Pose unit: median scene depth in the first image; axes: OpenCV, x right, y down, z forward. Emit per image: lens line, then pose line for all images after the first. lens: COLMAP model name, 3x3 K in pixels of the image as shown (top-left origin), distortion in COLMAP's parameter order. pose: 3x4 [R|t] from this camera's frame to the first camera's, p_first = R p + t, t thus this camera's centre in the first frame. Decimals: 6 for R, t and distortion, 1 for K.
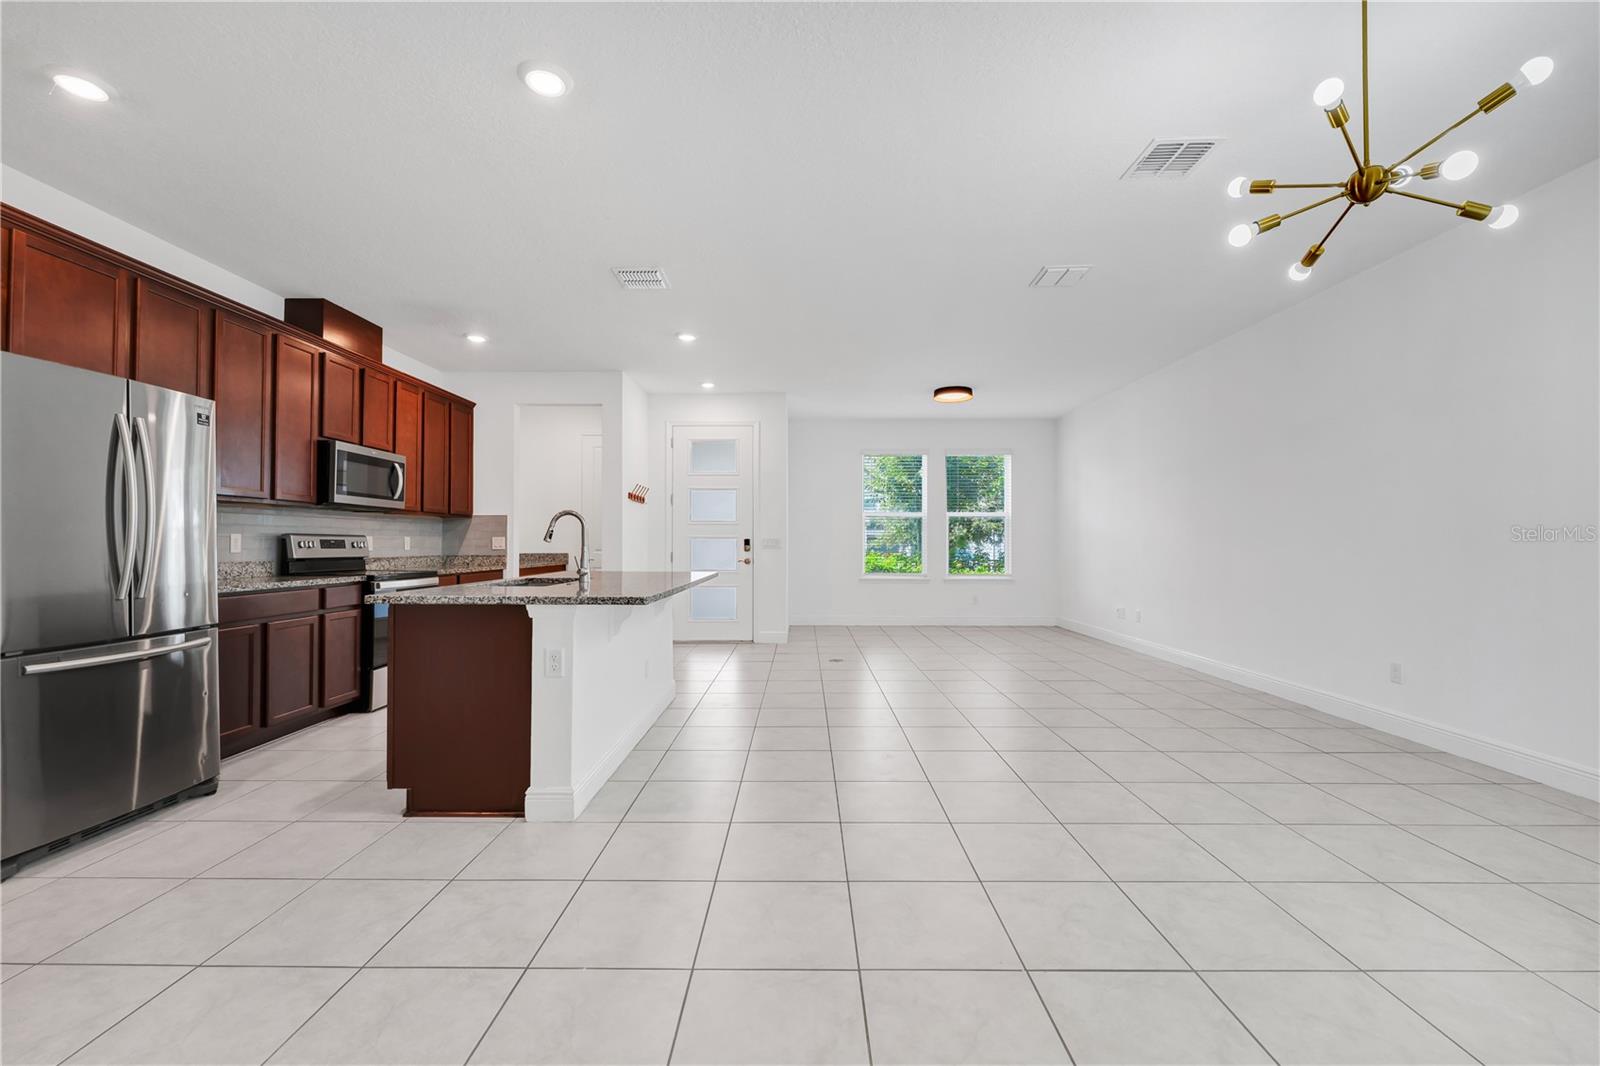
lens RADIAL K [[651.0, 0, 793.9], [0, 651.0, 534.5], [0, 0, 1]] dist [0.010059, 0.000122]
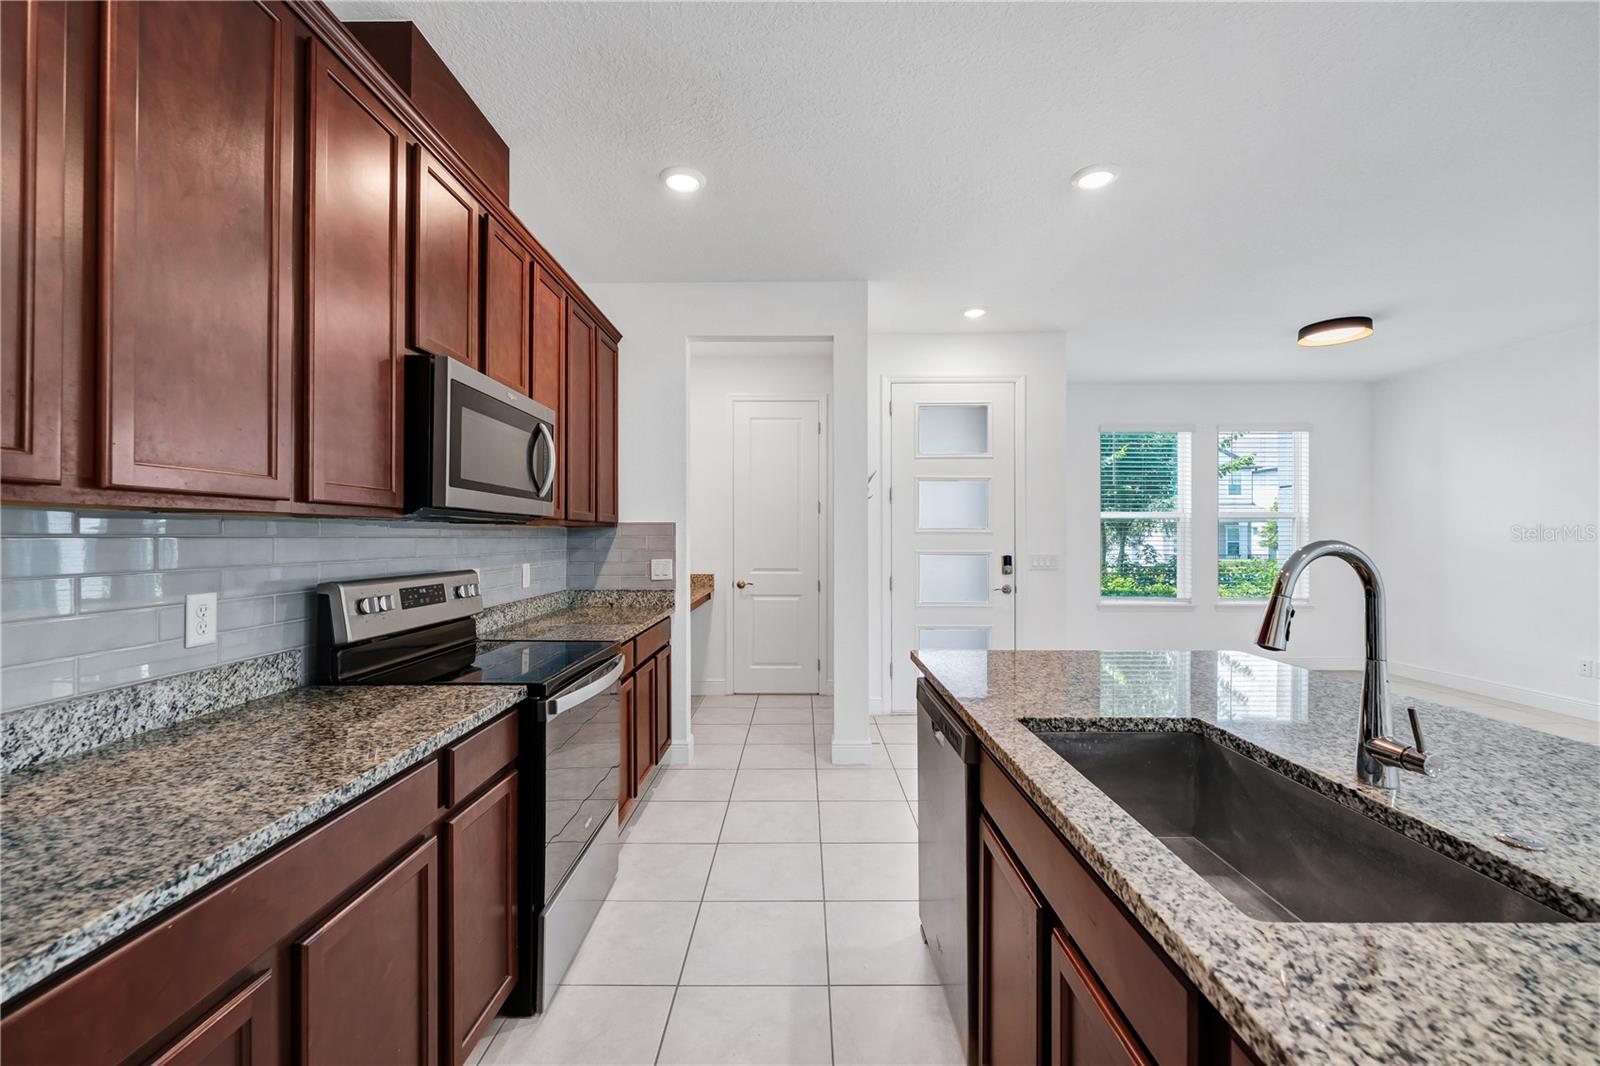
lens RADIAL K [[651.0, 0, 800.3], [0, 651.0, 536.0], [0, 0, 1]] dist [0.010059, 0.000122]
pose [[0.999973, -0.002068, 0.007065, -0.444991], [0.001990, 0.999938, 0.010935, -0.031976], [-0.007087, -0.010921, 0.999915, 0.541669]]
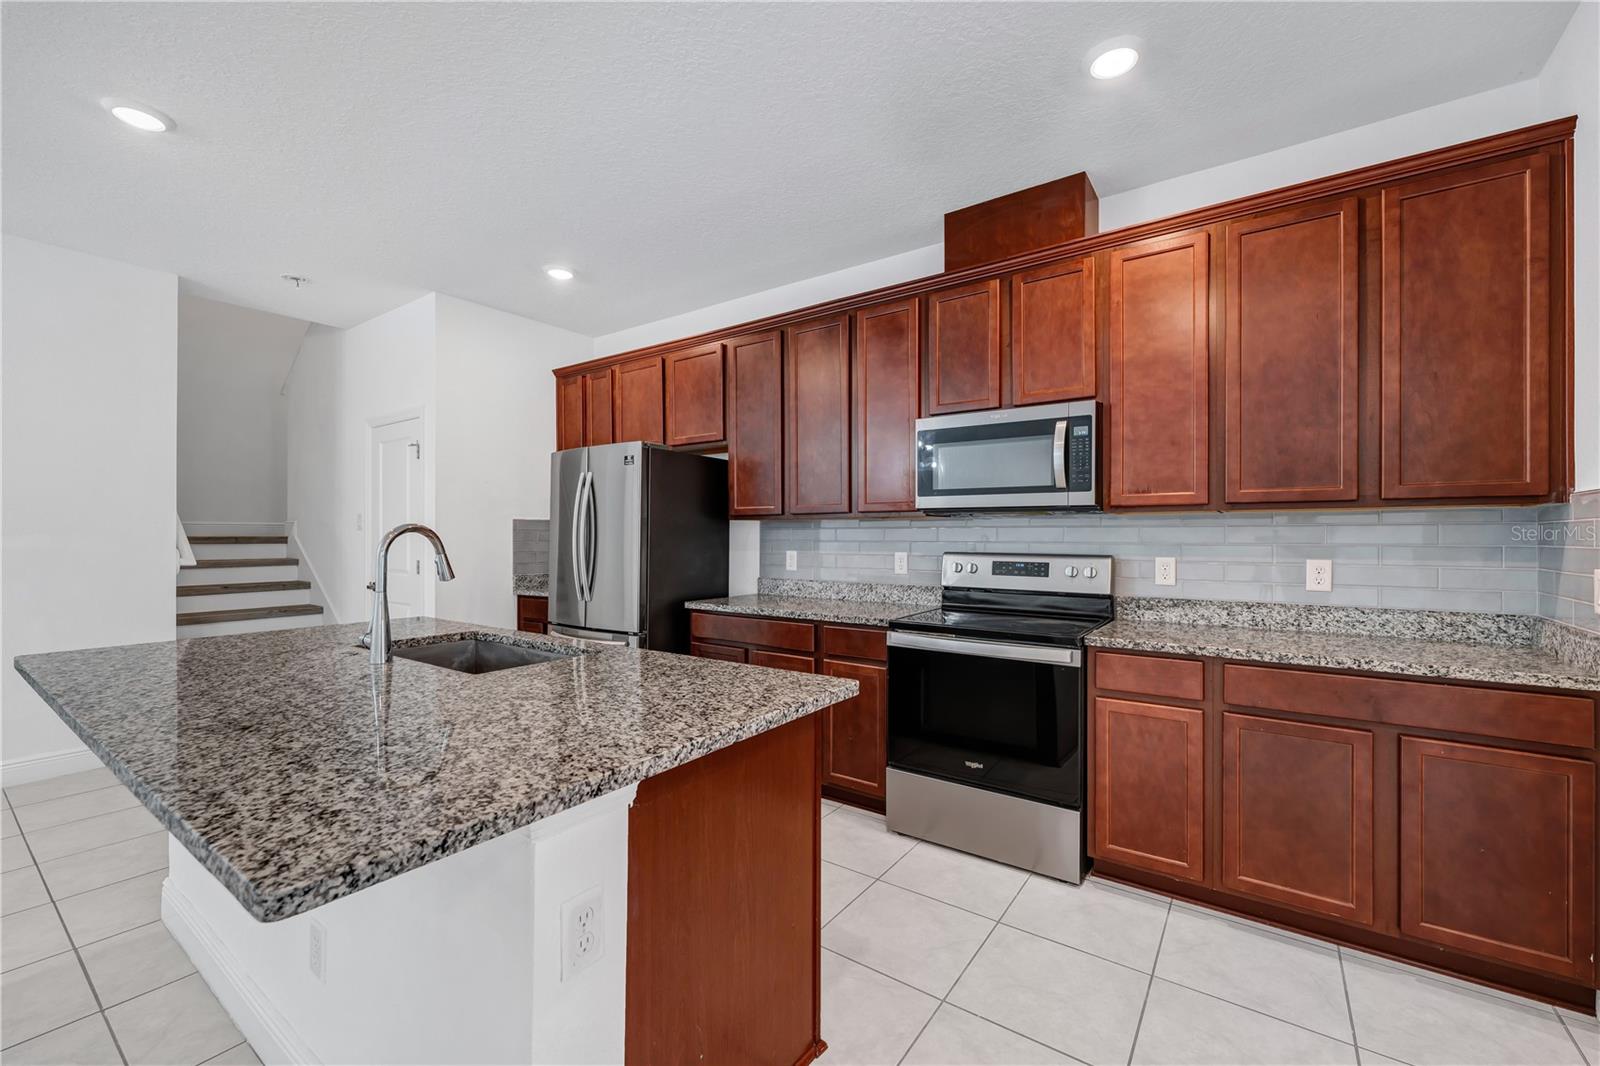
lens RADIAL K [[651.0, 0, 805.8], [0, 651.0, 533.6], [0, 0, 1]] dist [0.010059, 0.000122]
pose [[-0.564988, -0.003100, -0.825093, -0.061272], [0.010812, 0.999879, -0.011161, -0.015037], [0.825028, -0.015227, -0.564886, 1.192521]]
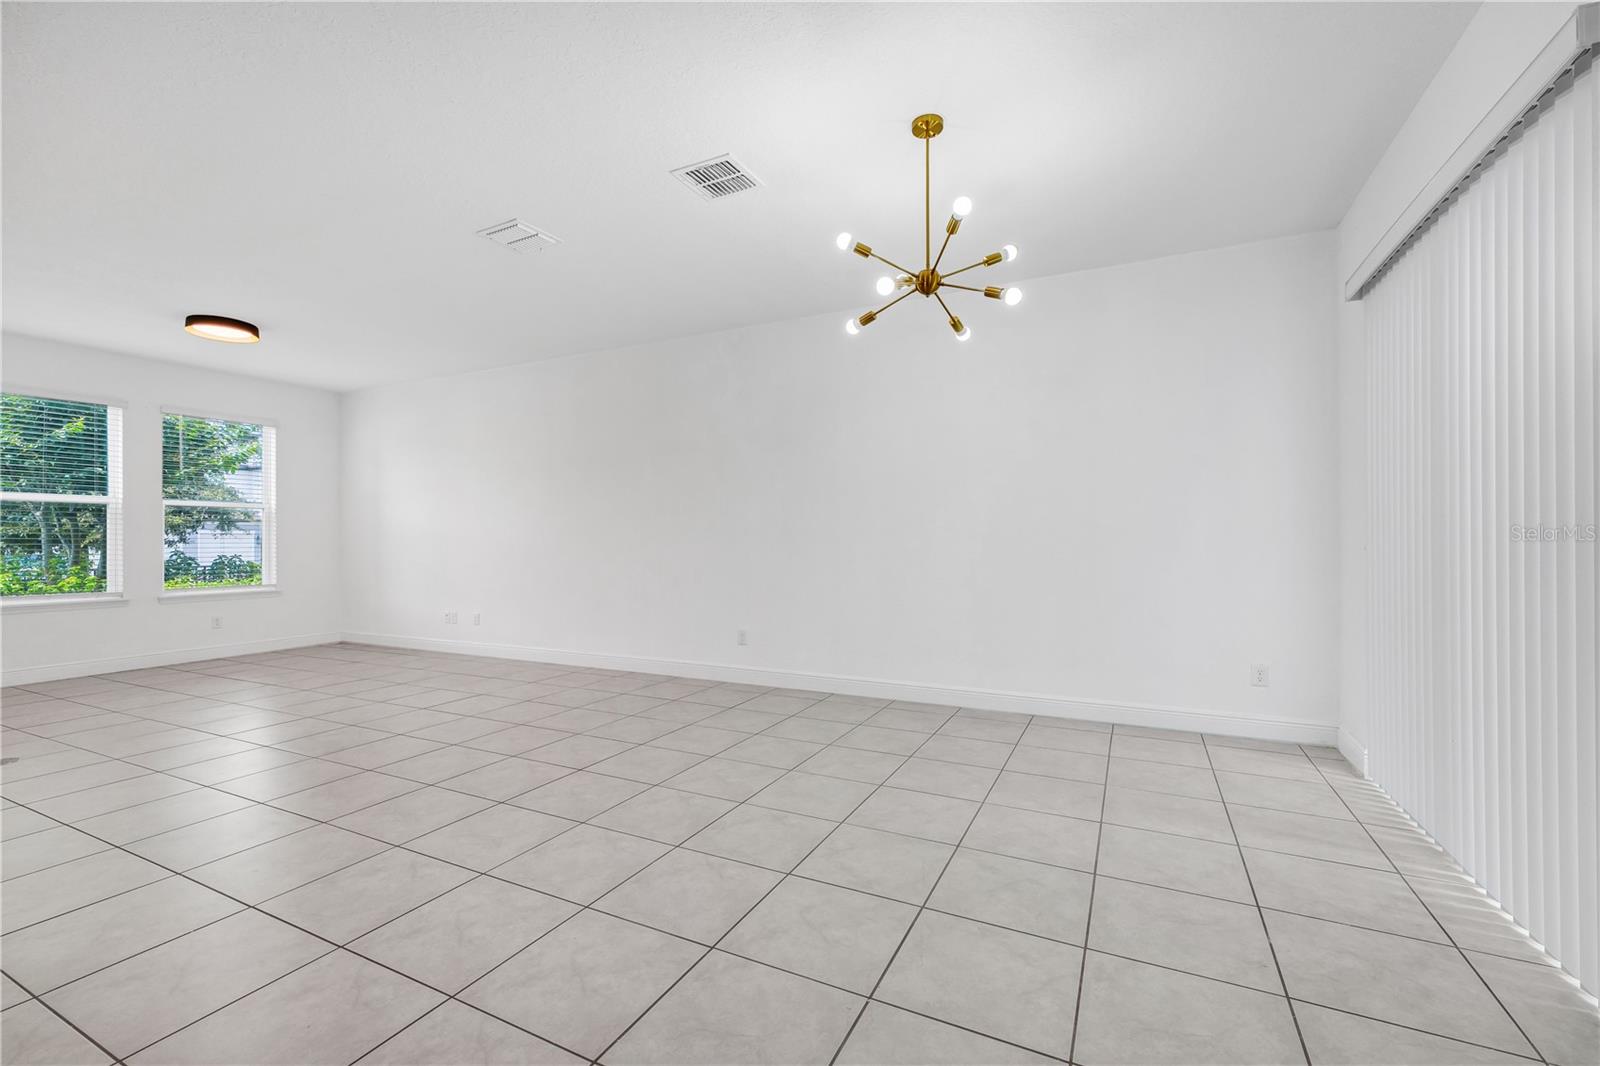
lens RADIAL K [[651.0, 0, 794.4], [0, 651.0, 538.0], [0, 0, 1]] dist [0.010059, 0.000122]
pose [[0.445598, 0.003314, 0.895227, -0.165841], [-0.007538, 0.999972, 0.000050, 0.003548], [-0.895201, -0.006770, 0.445610, 0.217382]]
